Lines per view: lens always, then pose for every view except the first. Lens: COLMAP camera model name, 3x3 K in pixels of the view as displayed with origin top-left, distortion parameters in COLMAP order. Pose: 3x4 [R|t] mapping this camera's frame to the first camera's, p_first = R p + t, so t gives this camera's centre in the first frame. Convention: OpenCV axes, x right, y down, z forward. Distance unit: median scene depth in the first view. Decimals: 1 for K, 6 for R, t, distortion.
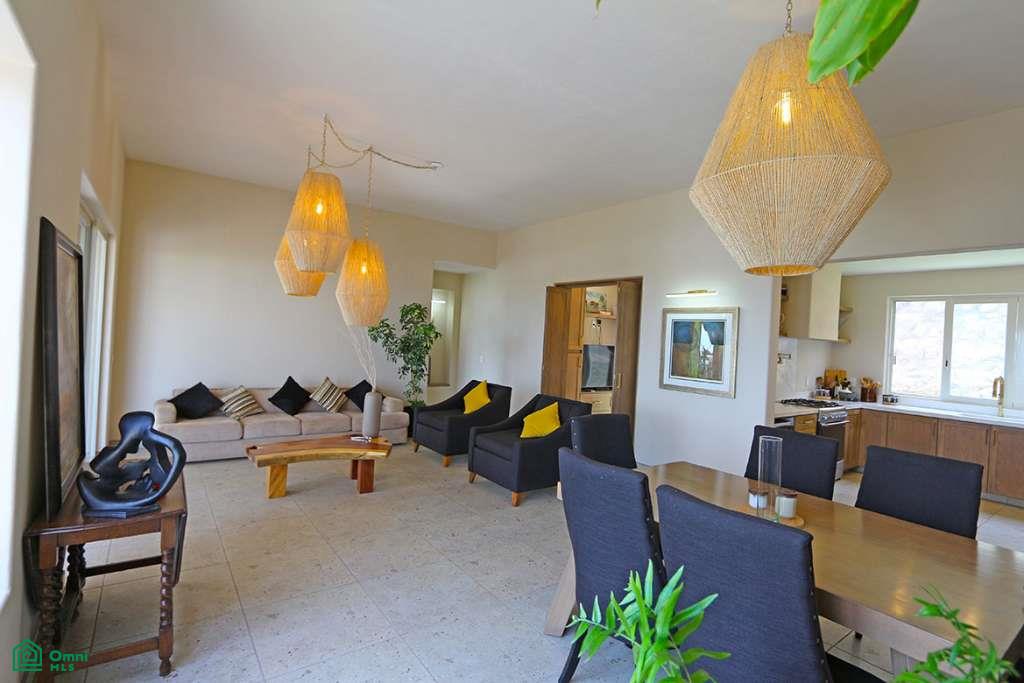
lens RADIAL K [[493.5, 0, 506.2], [0, 493.5, 337.9], [0, 0, 1]] dist [0.020013, 0.000514]
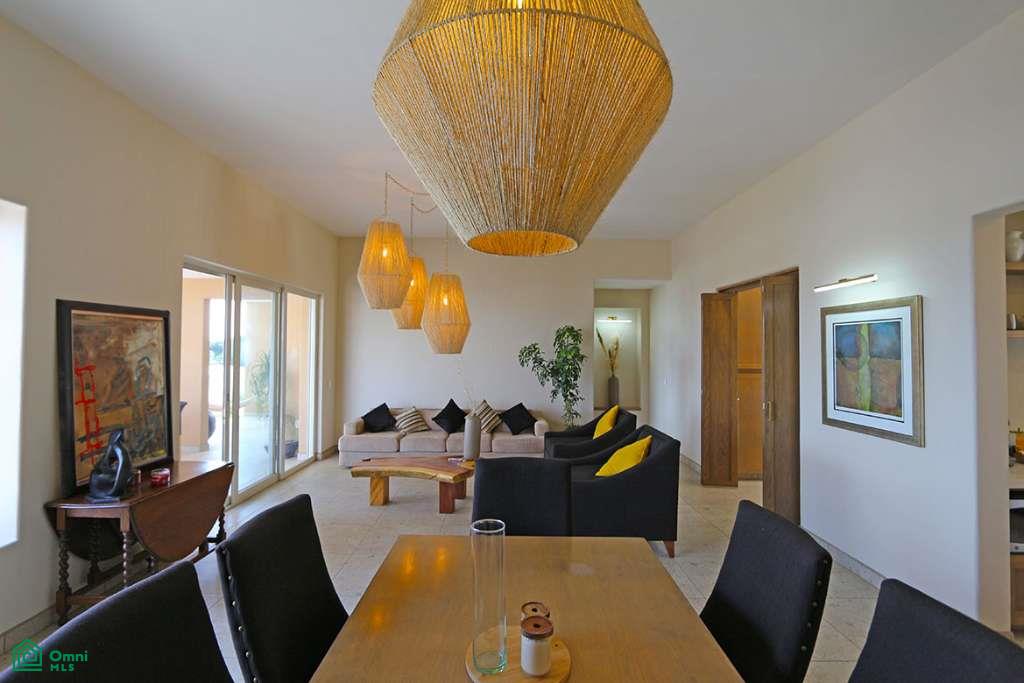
lens RADIAL K [[475.5, 0, 509.7], [0, 475.5, 338.1], [0, 0, 1]] dist [-0.018039, 0.001580]
pose [[0.811409, -0.060817, -0.581306, 0.347972], [0.035514, 0.997864, -0.054826, 0.002970], [0.583399, 0.023842, 0.811836, 0.210042]]
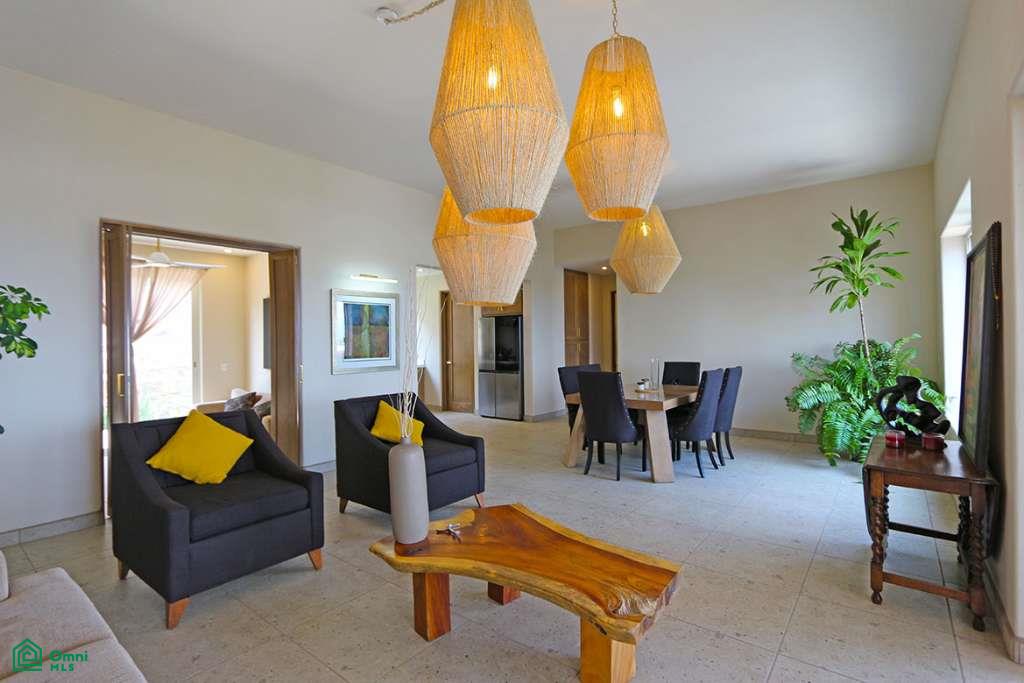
lens RADIAL K [[475.5, 0, 509.7], [0, 475.5, 338.1], [0, 0, 1]] dist [-0.018039, 0.001580]
pose [[-0.264395, -0.048141, 0.963212, -0.646975], [0.000442, 0.998747, 0.050039, -0.011579], [-0.964414, 0.013655, -0.264042, 0.925260]]
